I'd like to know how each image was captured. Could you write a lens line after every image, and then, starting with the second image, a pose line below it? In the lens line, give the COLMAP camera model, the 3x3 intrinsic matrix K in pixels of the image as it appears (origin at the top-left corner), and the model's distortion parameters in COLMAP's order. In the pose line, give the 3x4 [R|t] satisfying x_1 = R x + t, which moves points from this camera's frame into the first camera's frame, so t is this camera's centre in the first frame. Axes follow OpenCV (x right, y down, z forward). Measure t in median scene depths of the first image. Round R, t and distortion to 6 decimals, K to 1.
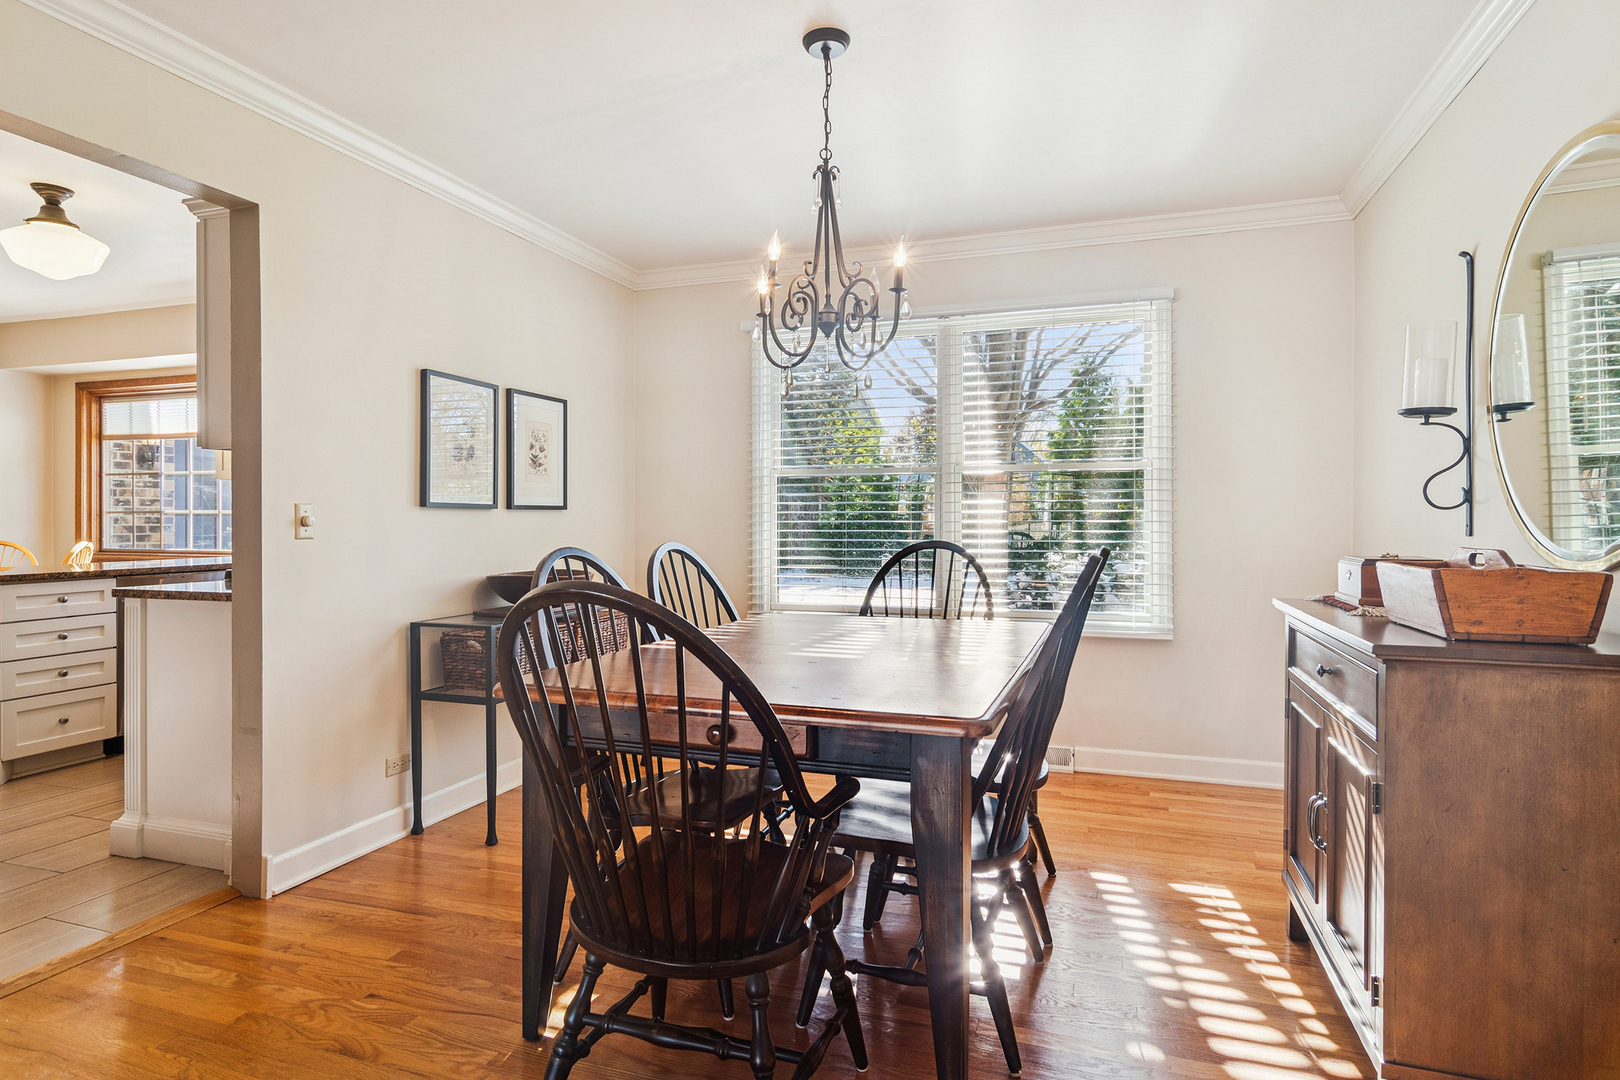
lens RADIAL K [[880.7, 0, 809.0], [0, 880.7, 527.0], [0, 0, 1]] dist [0.005103, -0.000541]
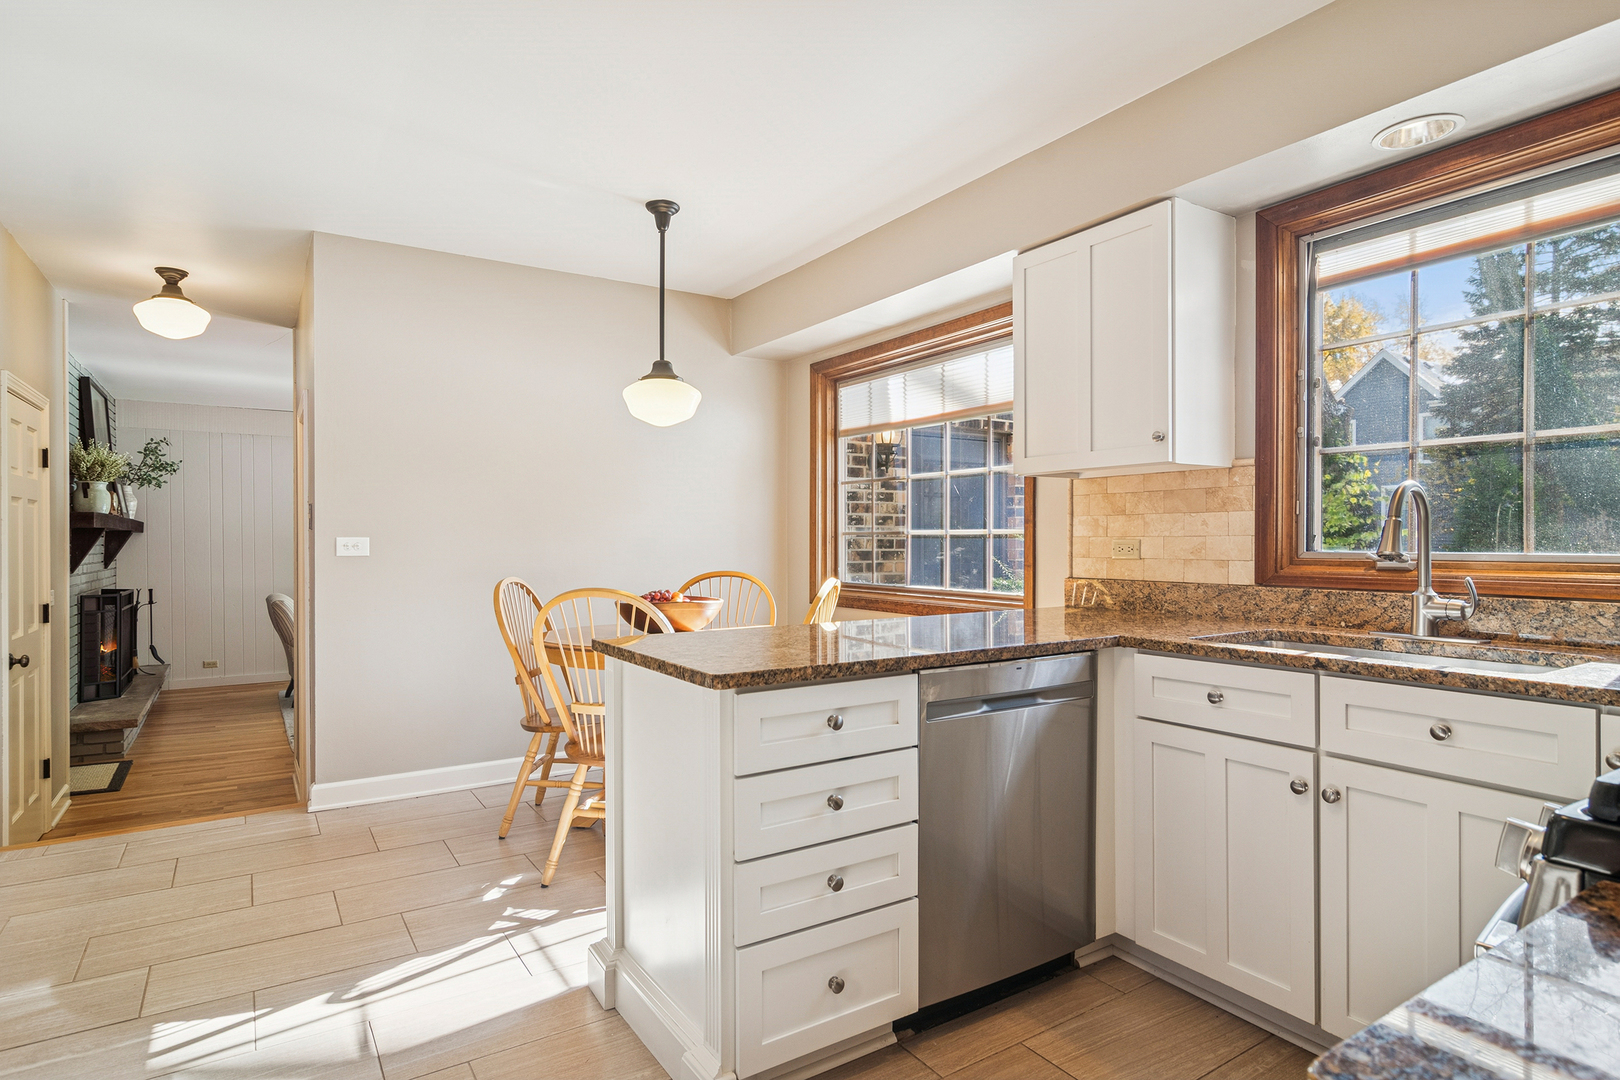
lens RADIAL K [[880.7, 0, 803.6], [0, 880.7, 539.4], [0, 0, 1]] dist [0.005103, -0.000541]
pose [[0.786294, -0.004067, -0.617840, -0.361364], [-0.000264, 0.999976, -0.006917, -0.006677], [0.617853, 0.005602, 0.786274, 0.395005]]
